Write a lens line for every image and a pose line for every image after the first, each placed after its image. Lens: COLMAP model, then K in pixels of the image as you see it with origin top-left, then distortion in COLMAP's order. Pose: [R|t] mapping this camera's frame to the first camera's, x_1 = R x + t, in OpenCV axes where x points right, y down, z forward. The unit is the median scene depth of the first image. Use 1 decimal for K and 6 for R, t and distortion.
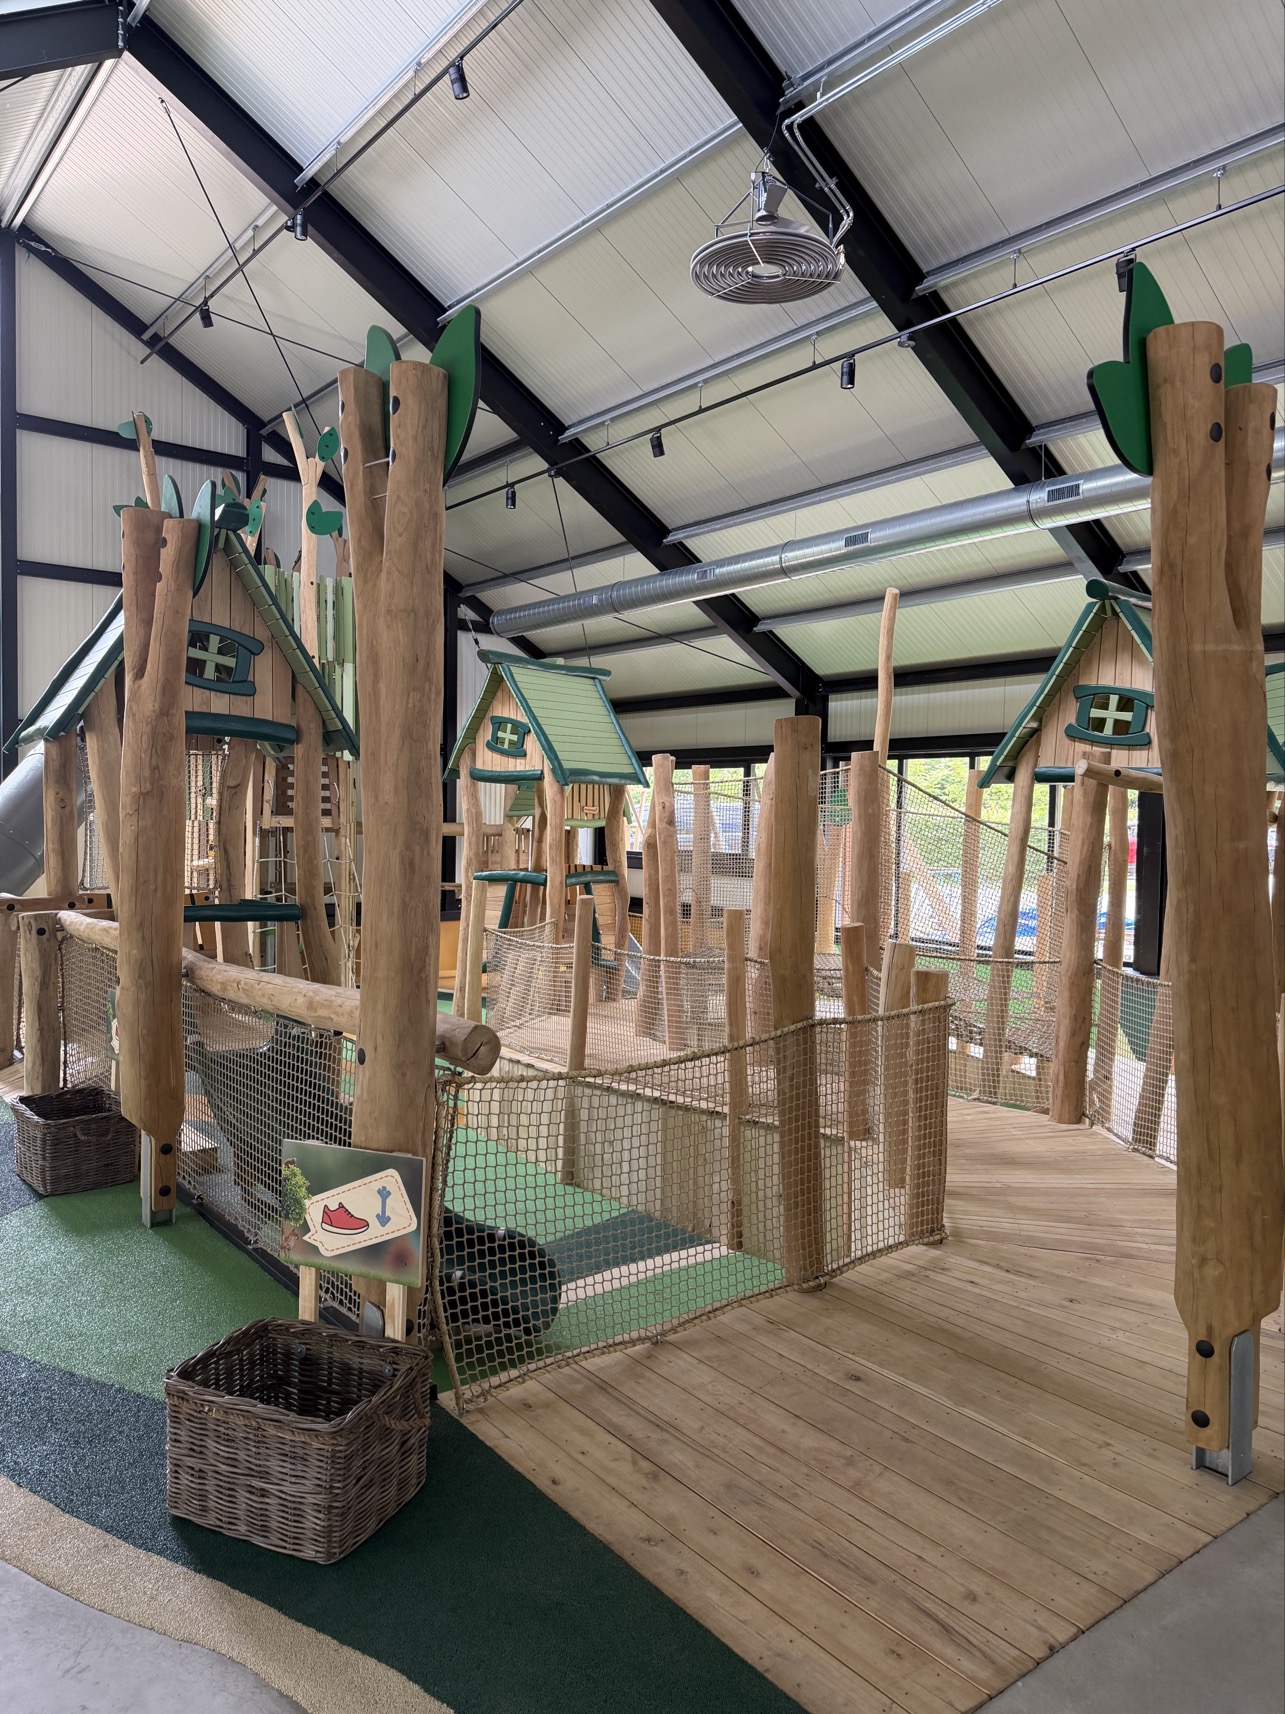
lens RADIAL K [[1217.9, 0, 645.3], [0, 1217.9, 867.6], [0, 0, 1]] dist [0.029848, -0.000109]
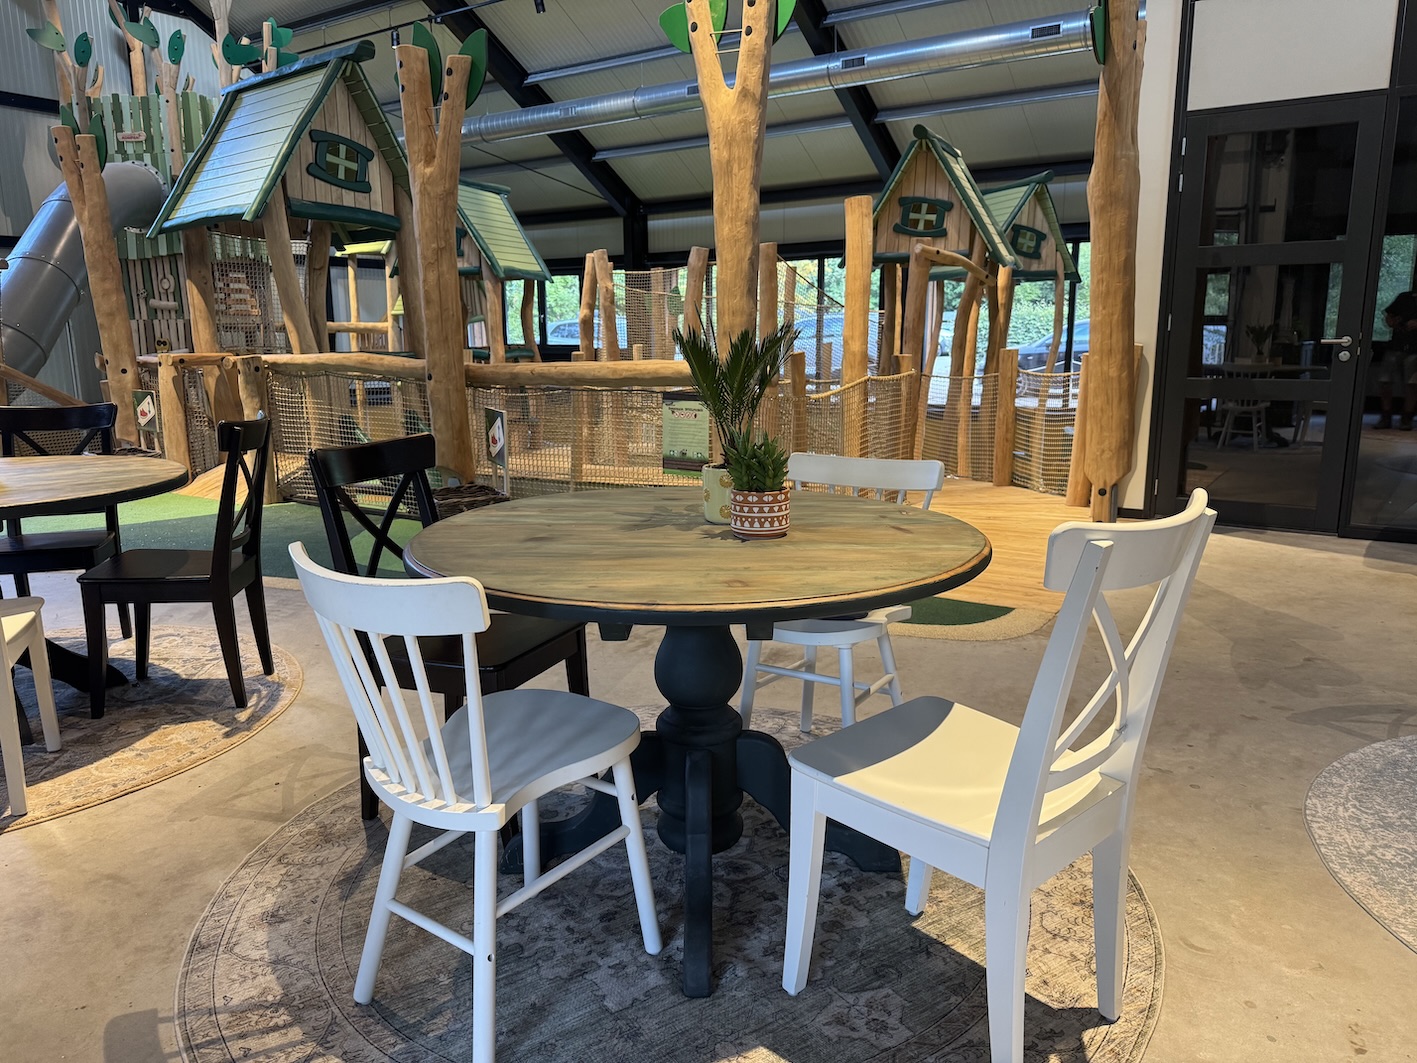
lens RADIAL K [[1015.4, 0, 728.5], [0, 1015.4, 528.2], [0, 0, 1]] dist [-0.002885, -0.007204]
pose [[0.948778, -0.085257, 0.304223, -0.182382], [0.039697, 0.987440, 0.152923, 0.038672], [-0.313440, -0.133013, 0.940246, -0.123330]]
